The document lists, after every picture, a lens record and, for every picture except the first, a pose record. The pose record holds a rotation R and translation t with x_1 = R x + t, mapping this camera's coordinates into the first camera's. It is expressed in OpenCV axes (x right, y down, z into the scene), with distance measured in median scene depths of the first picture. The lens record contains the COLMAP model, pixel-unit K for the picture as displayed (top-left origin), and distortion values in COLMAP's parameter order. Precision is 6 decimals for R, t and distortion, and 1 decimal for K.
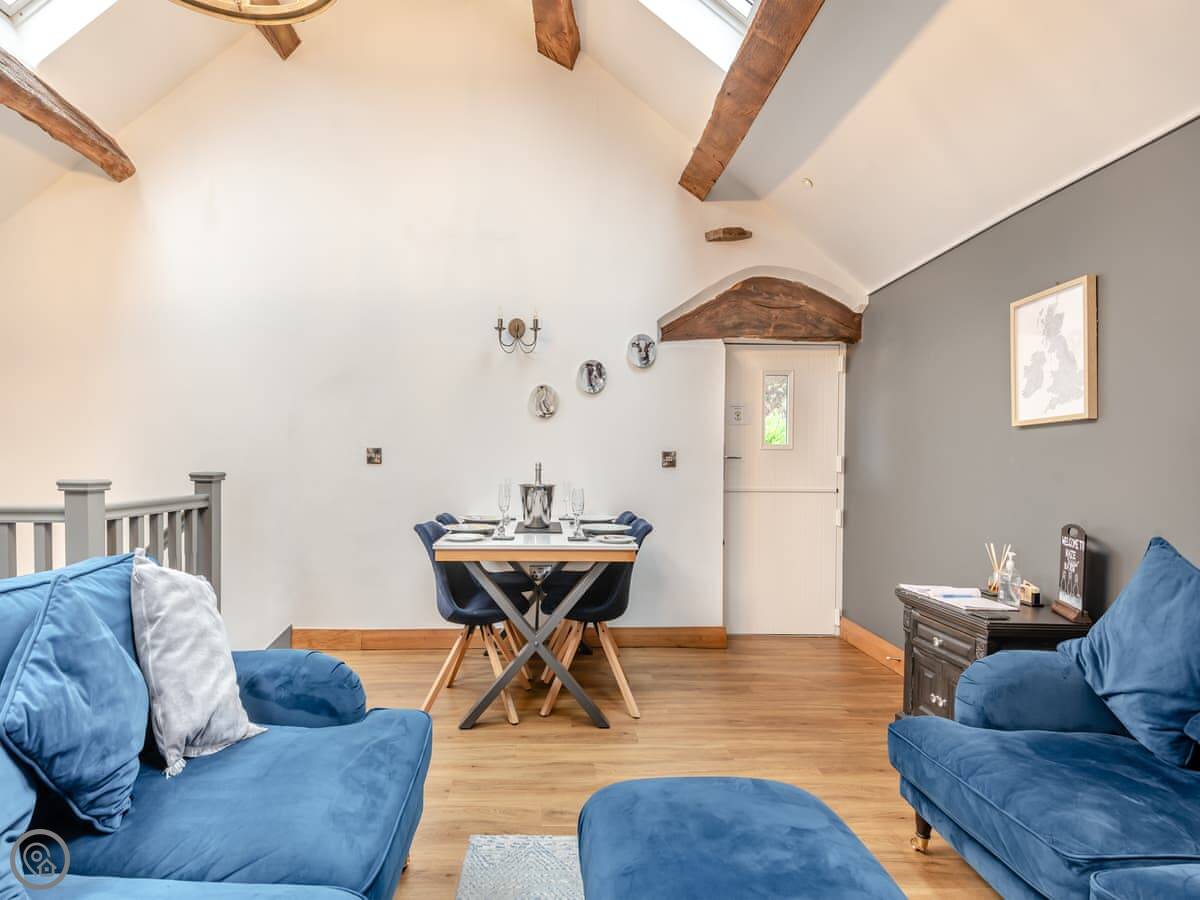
lens RADIAL K [[653.7, 0, 596.3], [0, 653.7, 467.9], [0, 0, 1]] dist [0.043521, 0.000207]
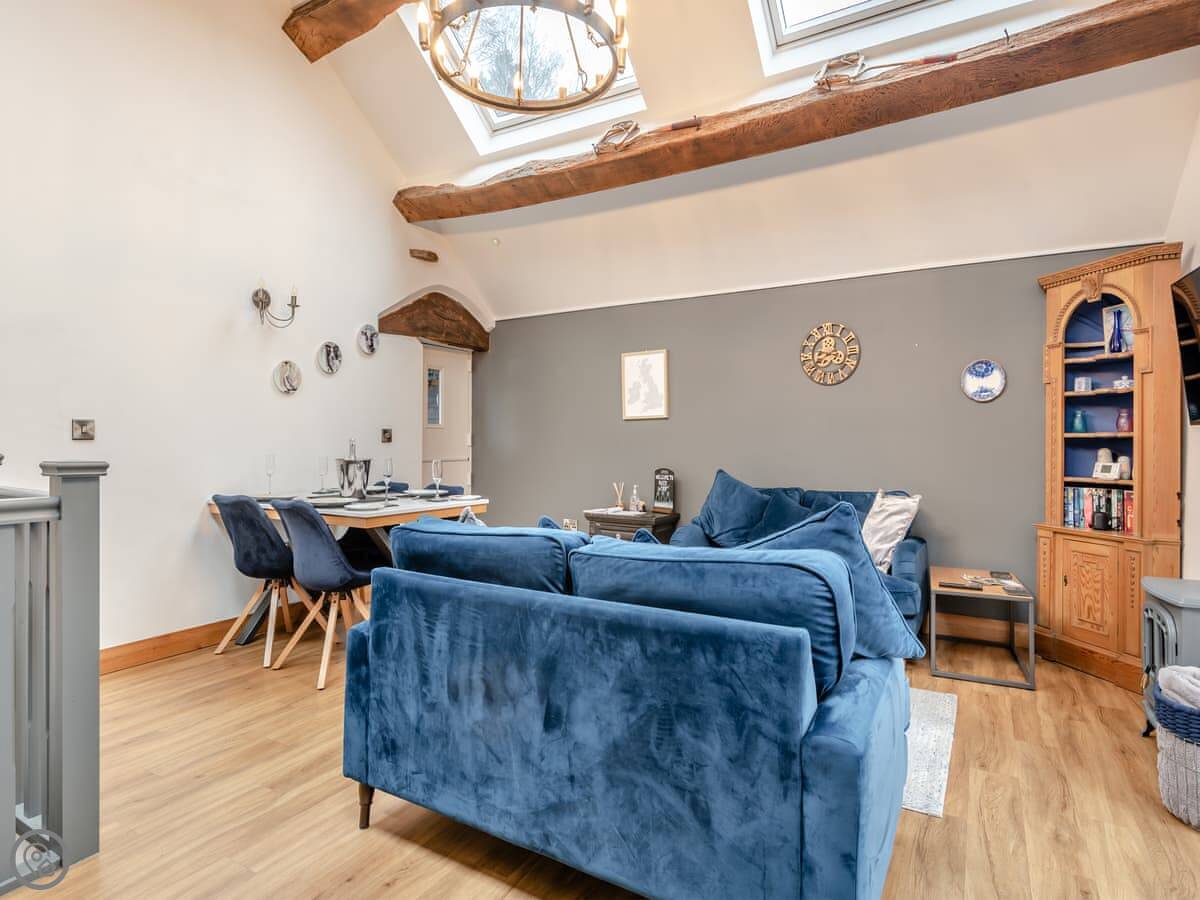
lens RADIAL K [[620.4, 0, 630.0], [0, 620.4, 441.7], [0, 0, 1]] dist [0.038193, -0.028894]
pose [[0.516453, -0.005444, 0.856298, -0.625755], [0.005718, 0.999979, 0.002909, -0.002939], [-0.856297, 0.003394, 0.516473, 0.058864]]
